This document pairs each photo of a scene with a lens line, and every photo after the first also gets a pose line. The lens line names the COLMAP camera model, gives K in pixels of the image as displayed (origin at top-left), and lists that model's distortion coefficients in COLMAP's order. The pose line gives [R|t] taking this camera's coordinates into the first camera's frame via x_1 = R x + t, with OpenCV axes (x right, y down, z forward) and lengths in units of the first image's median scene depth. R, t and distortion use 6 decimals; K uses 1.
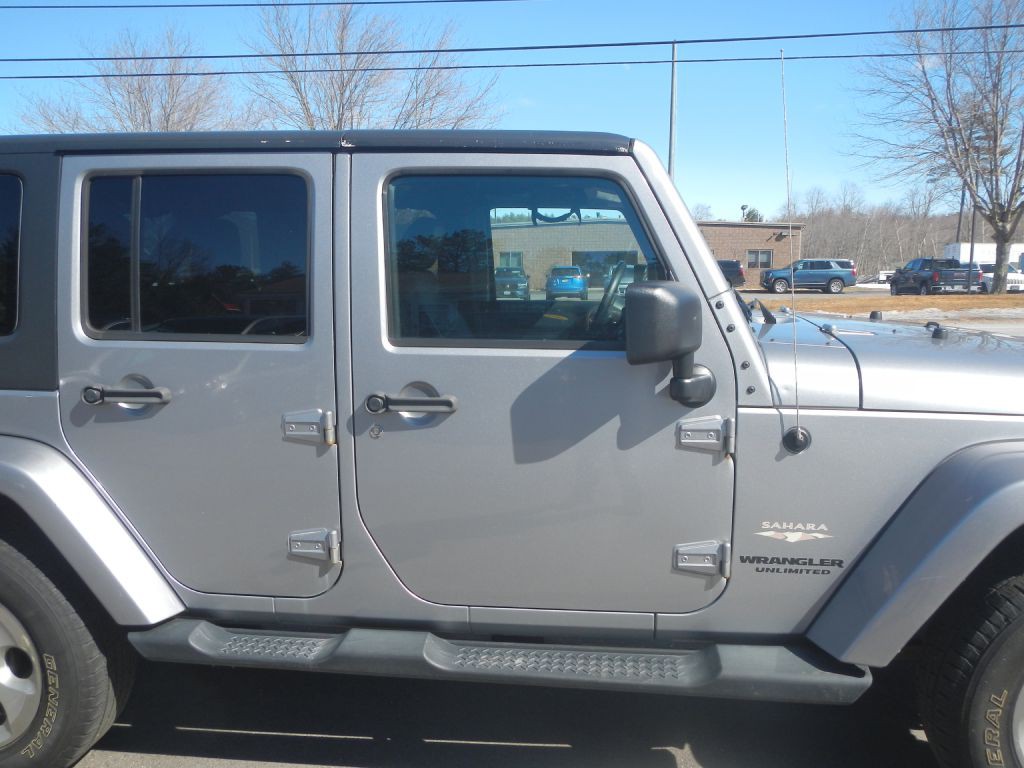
lens RADIAL K [[841.7, 0, 510.5], [0, 841.7, 389.1], [0, 0, 1]] dist [-0.002093, -0.006955]
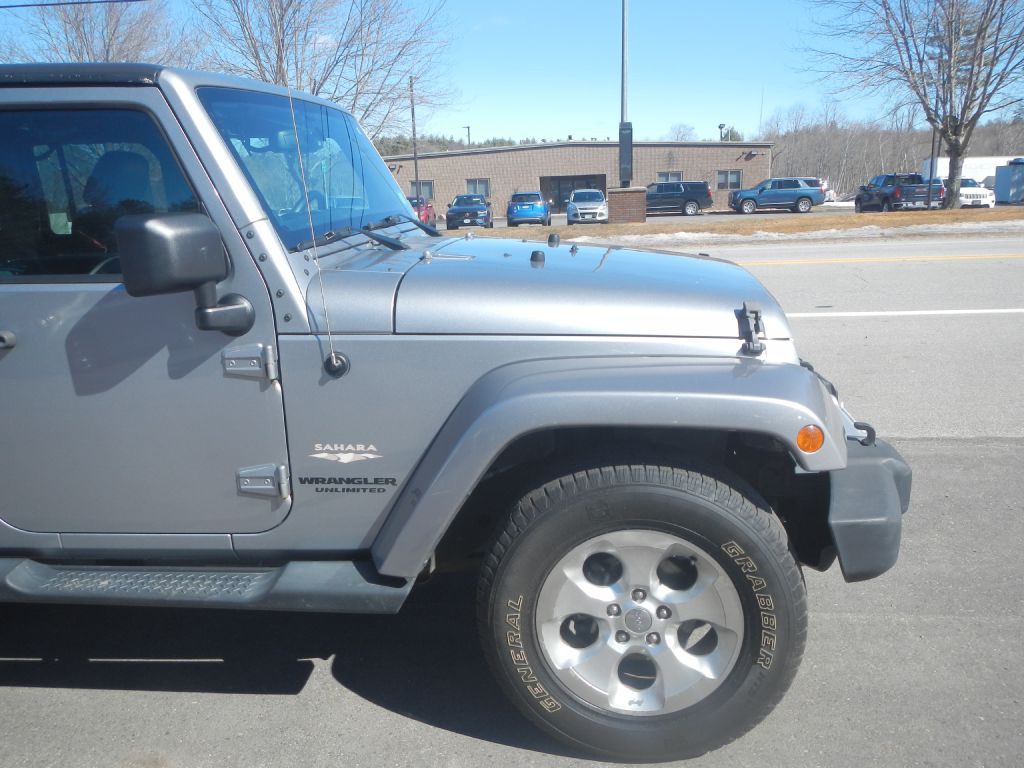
lens RADIAL K [[841.7, 0, 510.7], [0, 841.7, 386.5], [0, 0, 1]] dist [-0.002093, -0.006955]
pose [[0.999466, -0.030189, 0.012516, 0.495883], [0.029083, 0.996310, 0.080750, 0.009009], [-0.014907, -0.080343, 0.996656, -0.030755]]
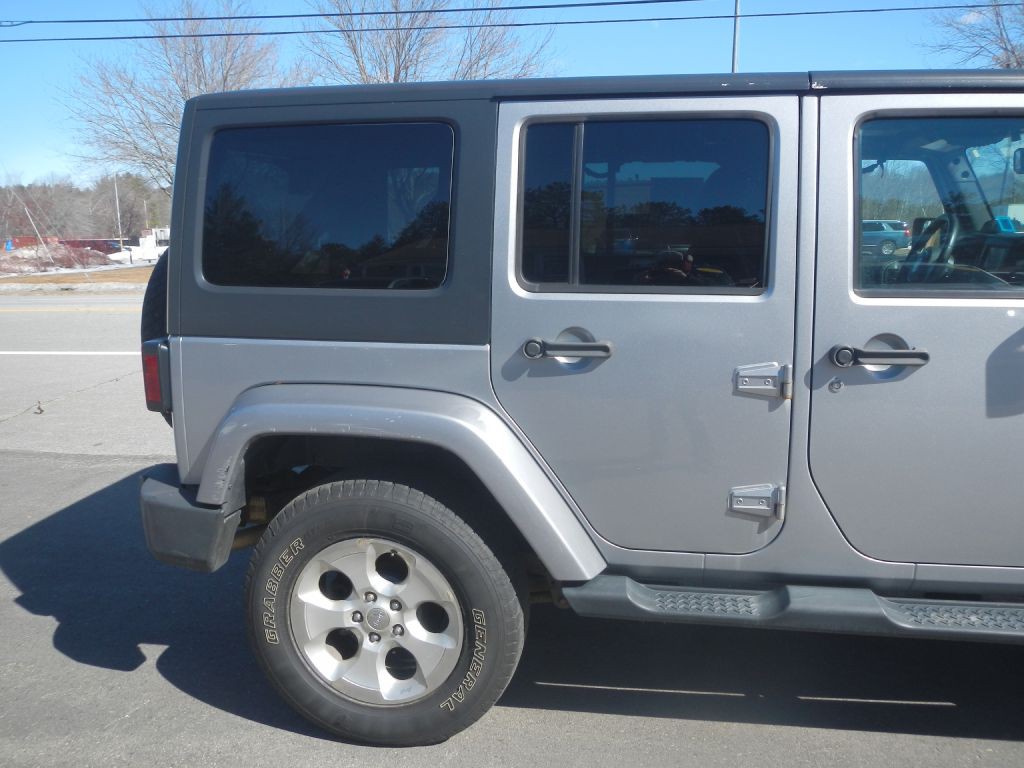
lens RADIAL K [[841.7, 0, 514.2], [0, 841.7, 389.5], [0, 0, 1]] dist [-0.002093, -0.006955]
pose [[0.999622, 0.001567, -0.027431, -0.486672], [-0.000395, 0.999089, 0.042665, 0.013118], [0.027473, -0.042639, 0.998713, 0.015167]]
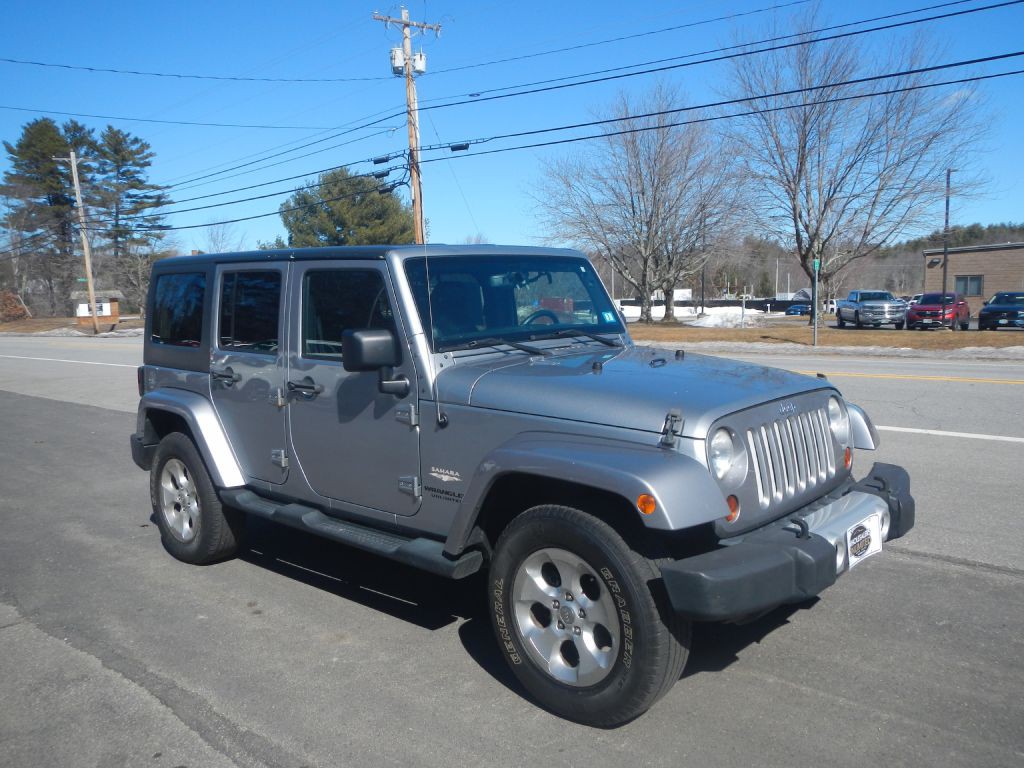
lens RADIAL K [[841.7, 0, 508.7], [0, 841.7, 389.6], [0, 0, 1]] dist [-0.002093, -0.006955]
pose [[0.815605, 0.059226, -0.575571, 1.327843], [-0.074847, 0.997189, -0.003451, -0.007259], [0.573748, 0.045894, 0.817745, -0.315194]]
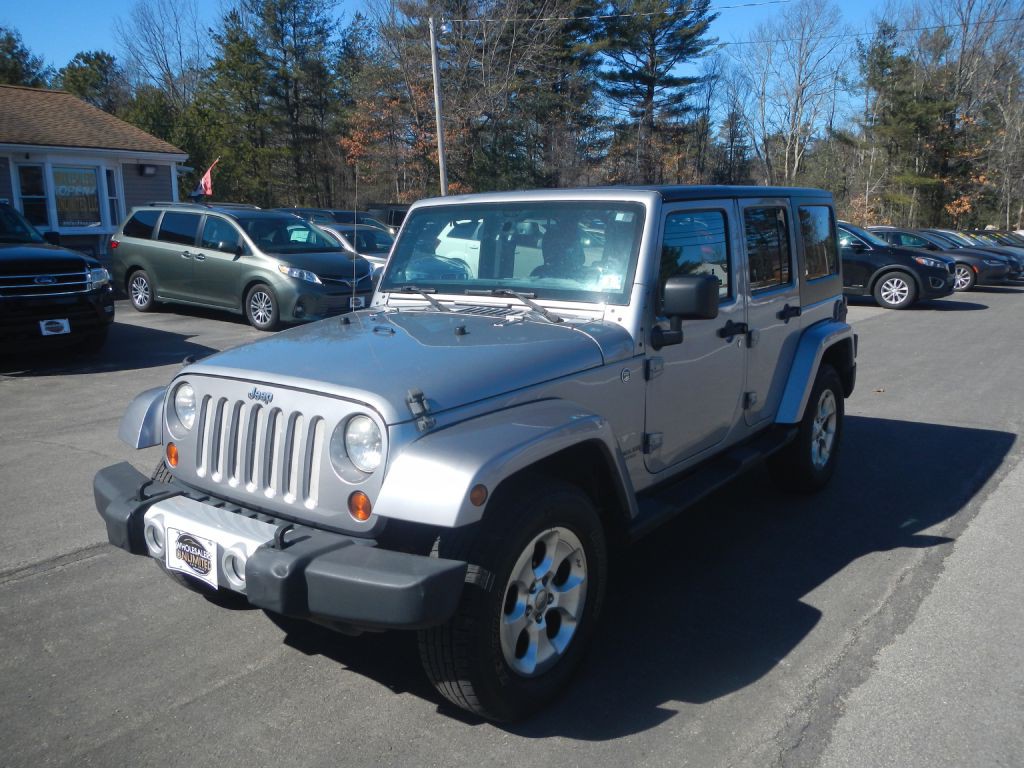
lens RADIAL K [[841.7, 0, 517.4], [0, 841.7, 388.8], [0, 0, 1]] dist [-0.002093, -0.006955]
pose [[-0.483845, 0.189695, -0.854348, 1.790527], [-0.125474, 0.951104, 0.282238, -0.442714], [0.866112, 0.243758, -0.436385, 2.097645]]
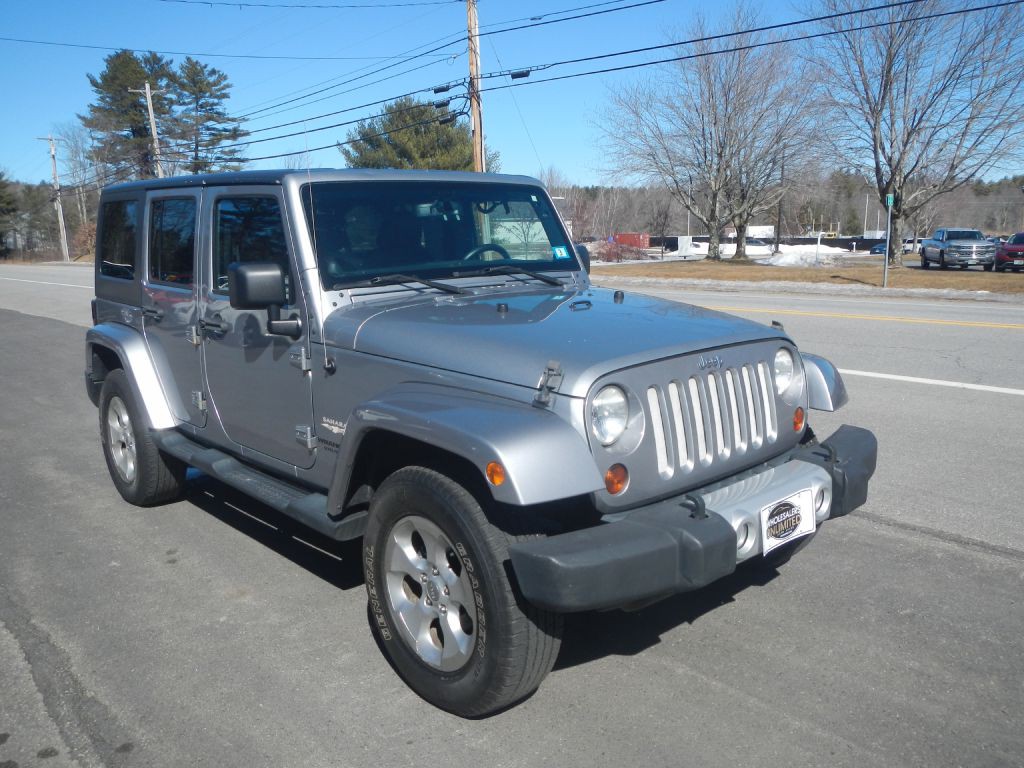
lens RADIAL K [[841.7, 0, 507.7], [0, 841.7, 388.4], [0, 0, 1]] dist [-0.002093, -0.006955]
pose [[0.758840, 0.121734, -0.639799, 1.459645], [-0.093693, 0.992562, 0.077728, -0.046657], [0.644502, 0.000962, 0.764602, 0.018481]]
